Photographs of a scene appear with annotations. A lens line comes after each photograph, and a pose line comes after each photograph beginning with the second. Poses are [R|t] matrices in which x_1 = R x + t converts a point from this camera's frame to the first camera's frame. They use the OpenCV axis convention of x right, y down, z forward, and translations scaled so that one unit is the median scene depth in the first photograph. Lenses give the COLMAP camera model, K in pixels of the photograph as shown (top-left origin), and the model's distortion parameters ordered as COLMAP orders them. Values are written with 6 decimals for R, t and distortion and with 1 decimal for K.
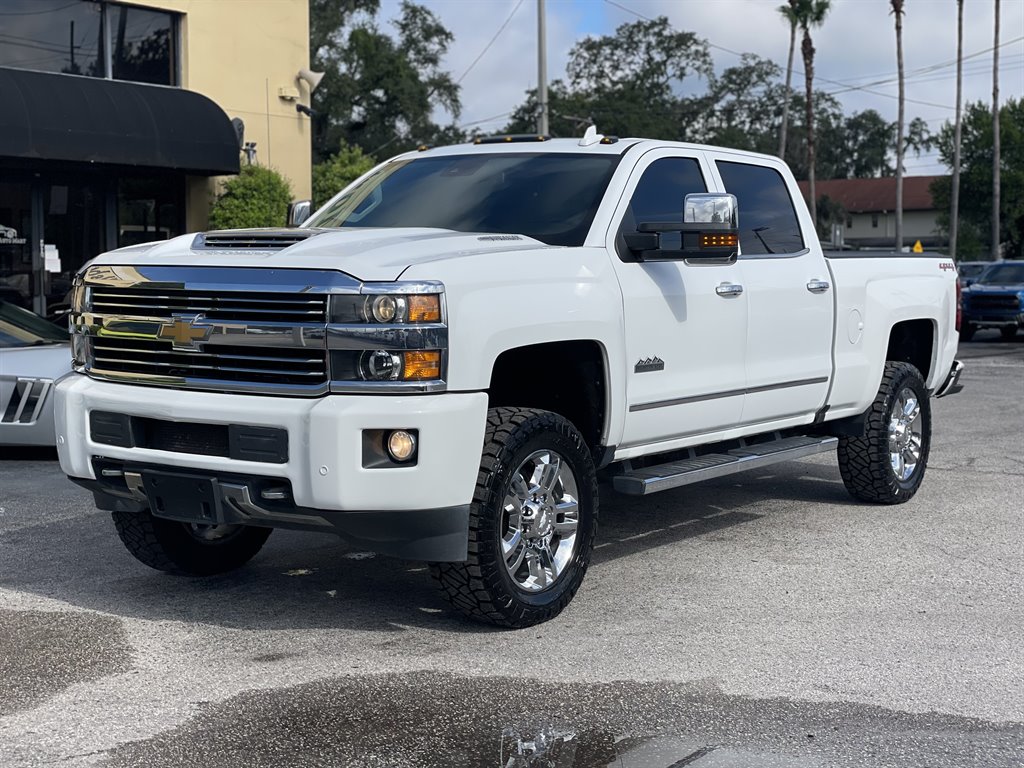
lens RADIAL K [[1525.5, 0, 509.7], [0, 1525.5, 363.0], [0, 0, 1]] dist [0.211173, -0.648329]
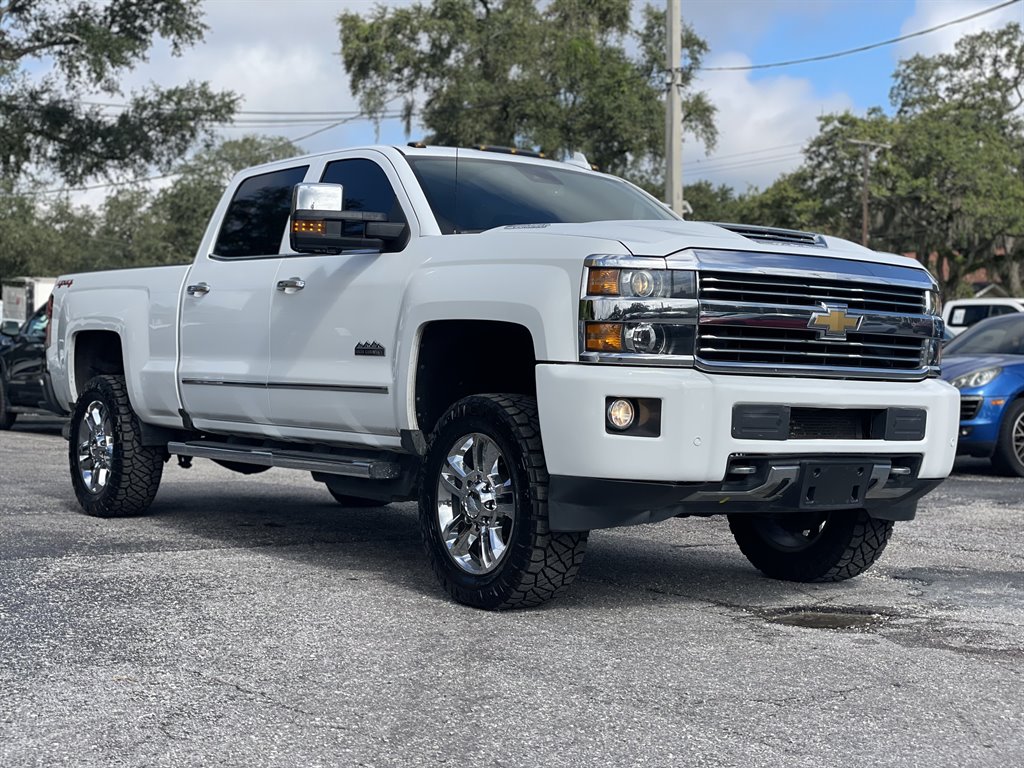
lens RADIAL K [[1526.1, 0, 503.4], [0, 1526.1, 356.0], [0, 0, 1]] dist [0.200782, -0.588612]
pose [[0.340310, 0.010813, 0.940251, -1.090655], [0.035625, 0.999068, -0.024384, 0.017702], [-0.939638, 0.041795, 0.339608, 0.754966]]
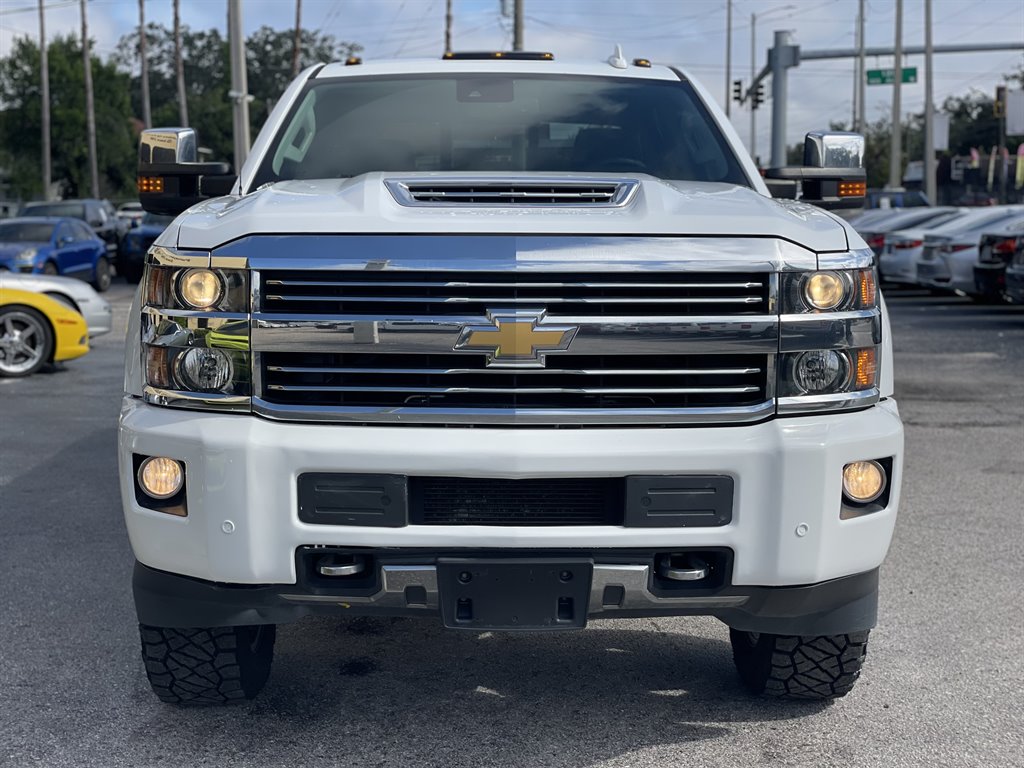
lens RADIAL K [[1526.1, 0, 503.4], [0, 1526.1, 356.0], [0, 0, 1]] dist [0.200782, -0.588612]
pose [[0.812167, -0.062802, 0.580036, -0.512738], [0.042281, 0.997911, 0.048844, -0.038392], [-0.581892, -0.015145, 0.813125, 0.426788]]
